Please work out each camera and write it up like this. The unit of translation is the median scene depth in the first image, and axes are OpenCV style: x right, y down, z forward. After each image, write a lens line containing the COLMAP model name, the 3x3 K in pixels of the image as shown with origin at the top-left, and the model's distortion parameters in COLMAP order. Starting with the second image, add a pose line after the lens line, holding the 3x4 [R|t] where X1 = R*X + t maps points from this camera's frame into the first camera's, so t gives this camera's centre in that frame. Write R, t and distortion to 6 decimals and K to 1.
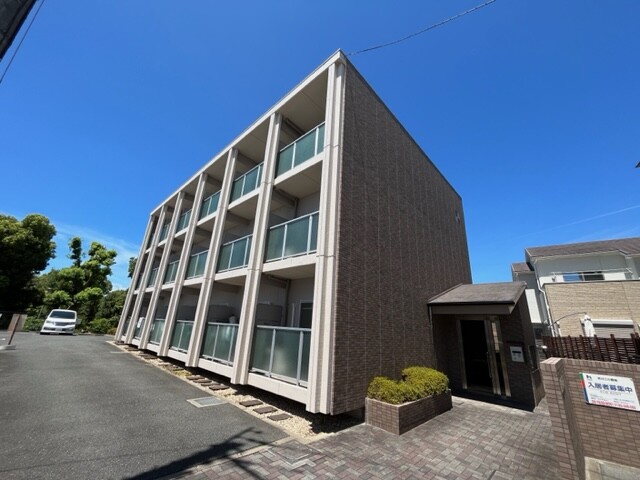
lens RADIAL K [[259.5, 0, 320.0], [0, 259.5, 240.0], [0, 0, 1]] dist [-0.001556, -0.000263]
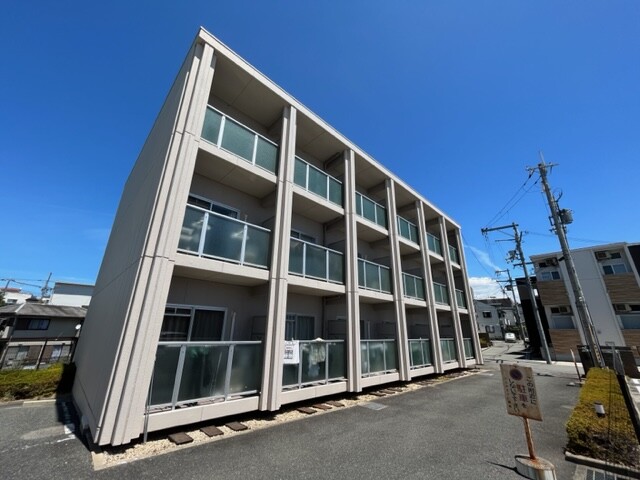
lens RADIAL K [[259.5, 0, 320.0], [0, 259.5, 240.0], [0, 0, 1]] dist [-0.001556, -0.000263]
pose [[0.049134, 0.309867, 0.949509, -1.331130], [-0.316642, 0.906453, -0.279431, 0.227656], [-0.947272, -0.286925, 0.142655, 0.800447]]
